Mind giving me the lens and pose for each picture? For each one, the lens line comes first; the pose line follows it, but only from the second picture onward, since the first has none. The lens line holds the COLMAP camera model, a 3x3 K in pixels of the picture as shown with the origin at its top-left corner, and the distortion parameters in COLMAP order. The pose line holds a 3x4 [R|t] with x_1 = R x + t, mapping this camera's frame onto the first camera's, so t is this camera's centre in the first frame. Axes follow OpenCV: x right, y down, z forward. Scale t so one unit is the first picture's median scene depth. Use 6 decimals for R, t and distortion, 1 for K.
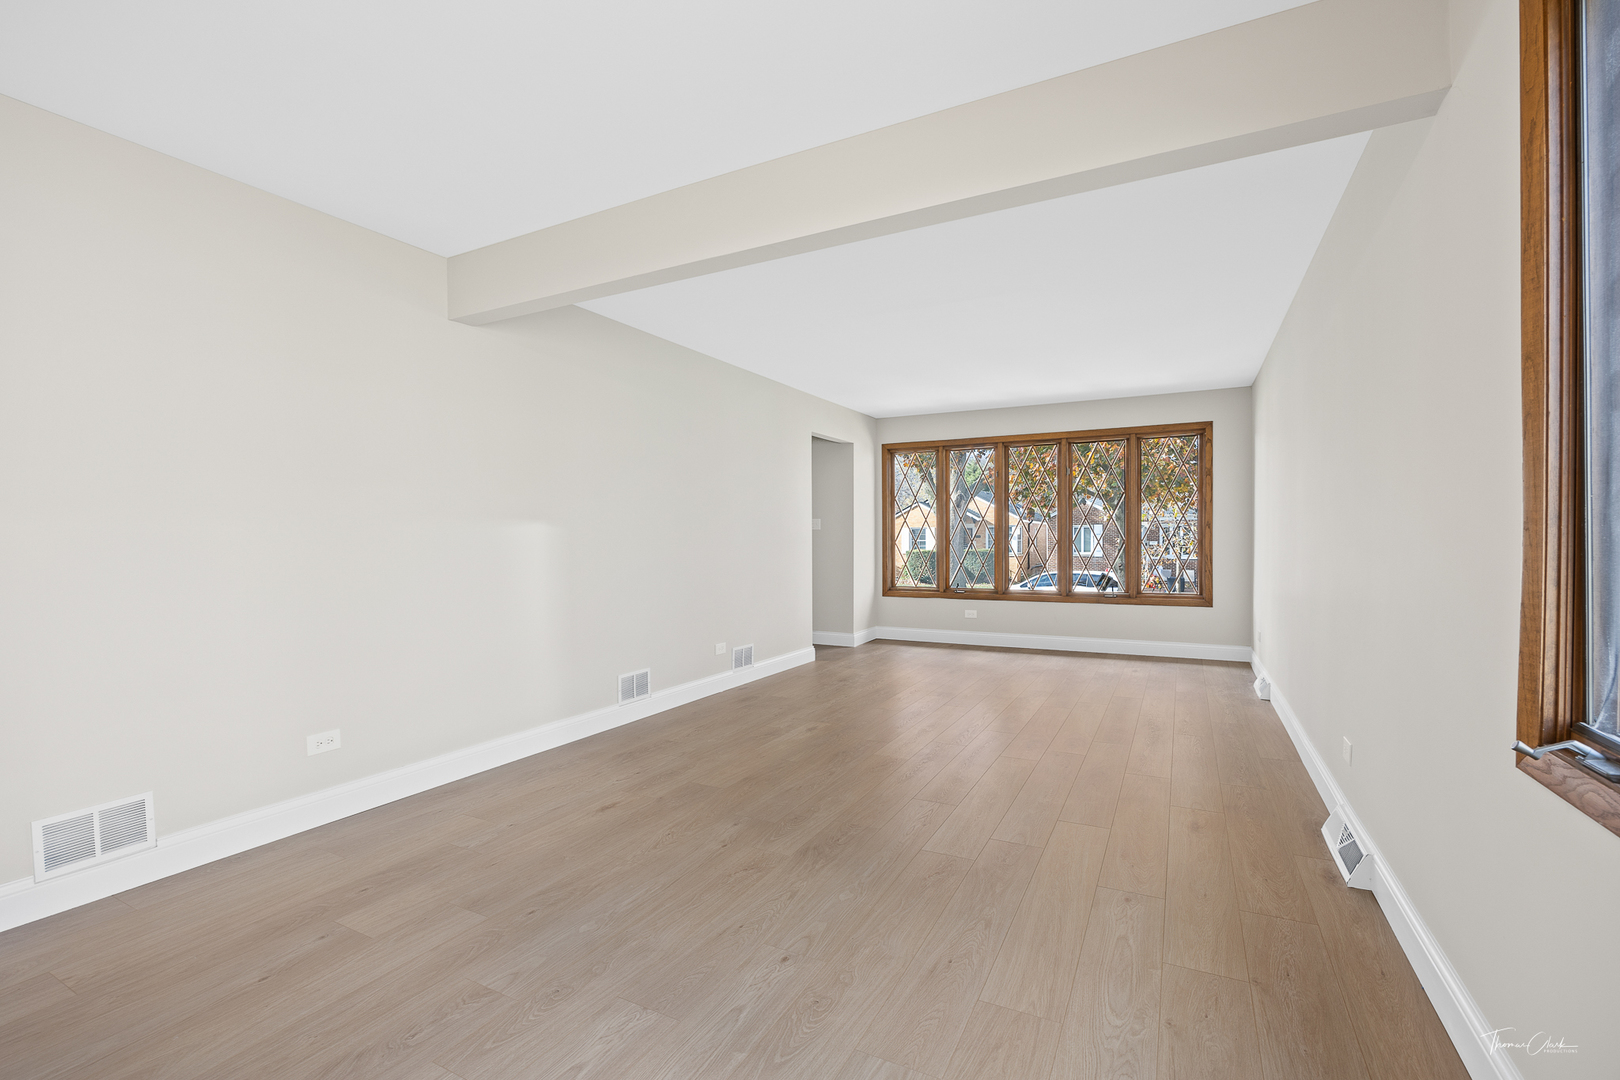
lens RADIAL K [[709.3, 0, 810.0], [0, 709.3, 540.0], [0, 0, 1]] dist [-0.017990, 0.000025]
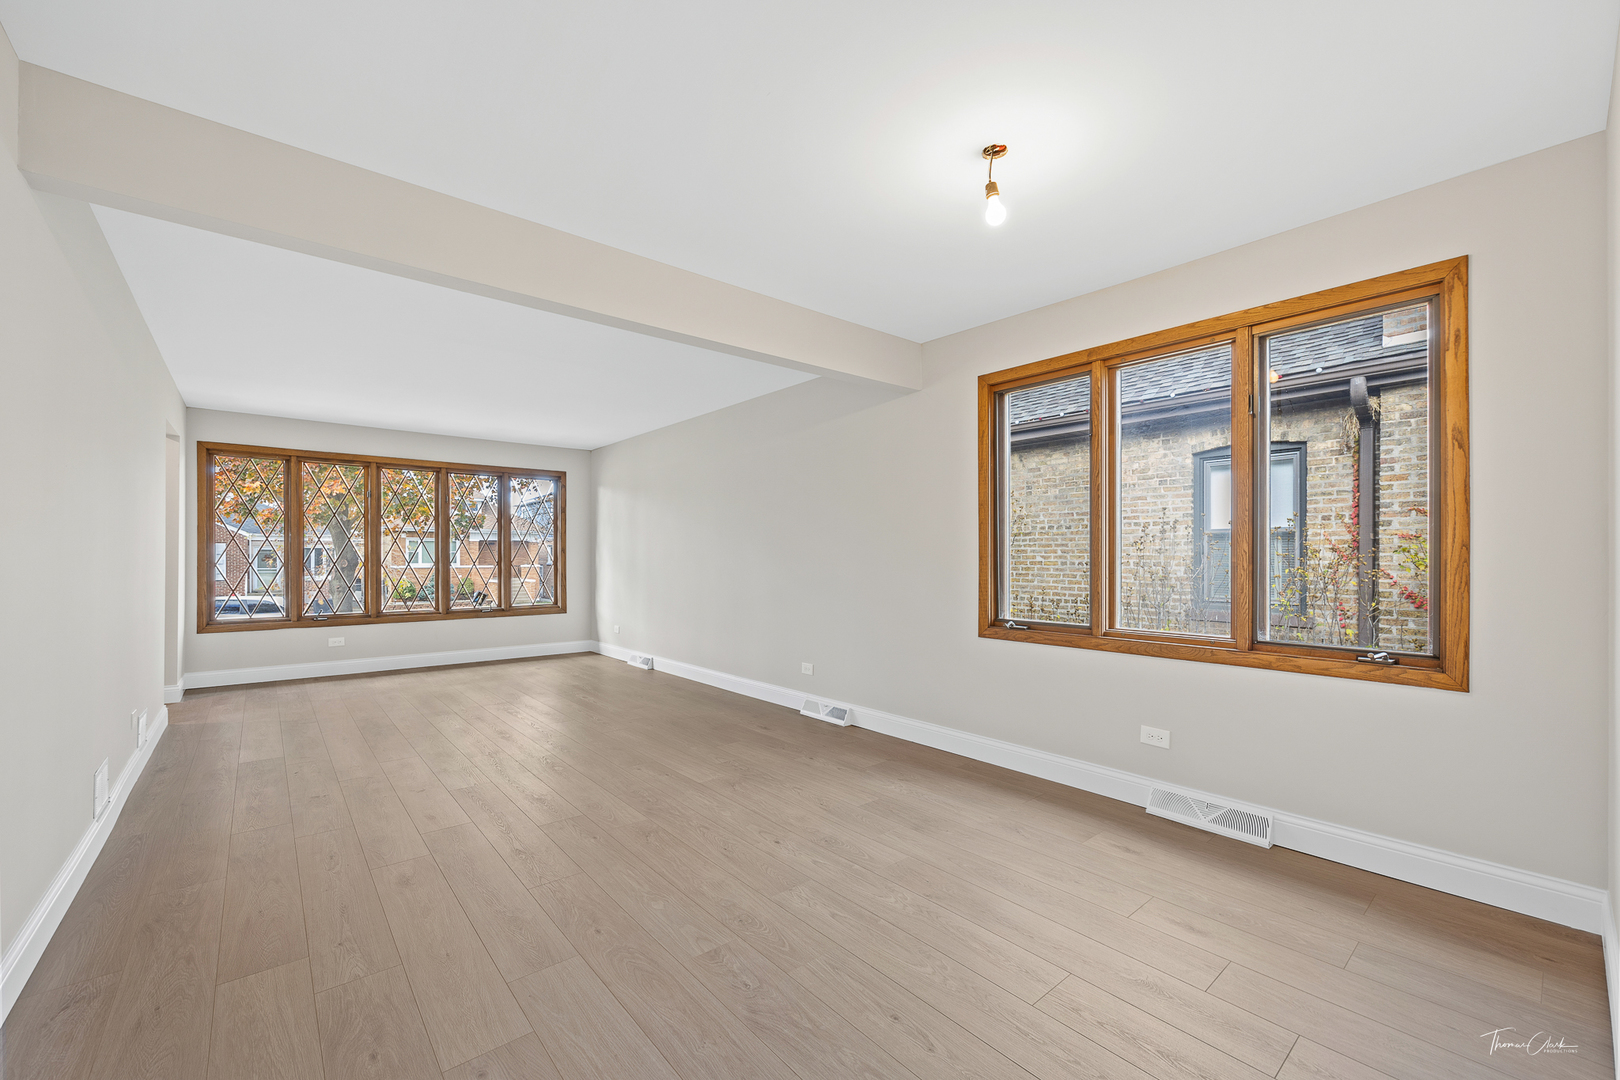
lens RADIAL K [[651.2, 0, 810.6], [0, 651.2, 534.0], [0, 0, 1]] dist [-0.000411, -0.000750]
pose [[0.383013, 0.036956, 0.923003, -0.432676], [0.000554, 0.999190, -0.040237, -0.003128], [-0.923743, 0.015922, 0.382683, 0.127513]]
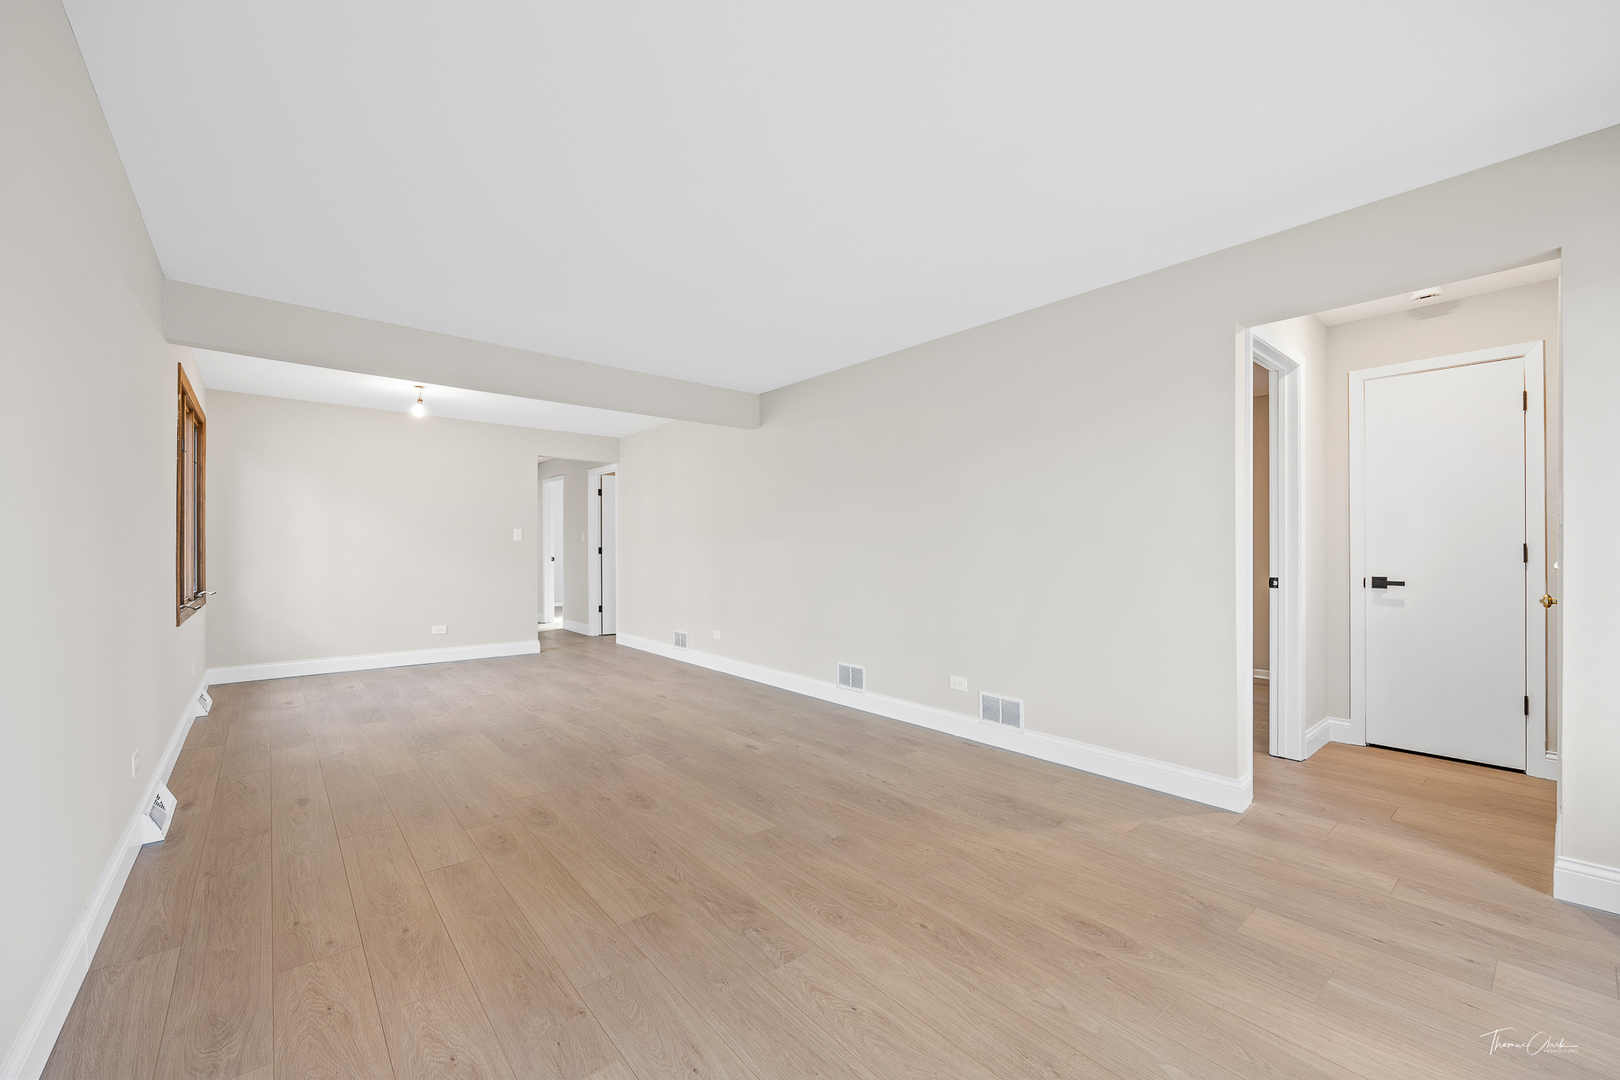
lens RADIAL K [[646.0, 0, 838.7], [0, 646.0, 544.9], [0, 0, 1]] dist [-0.000130, -0.000003]
pose [[-0.353154, 0.008166, -0.935530, 0.588914], [0.004131, 0.999966, 0.007169, -0.014974], [0.935556, -0.001333, -0.353175, 1.057308]]
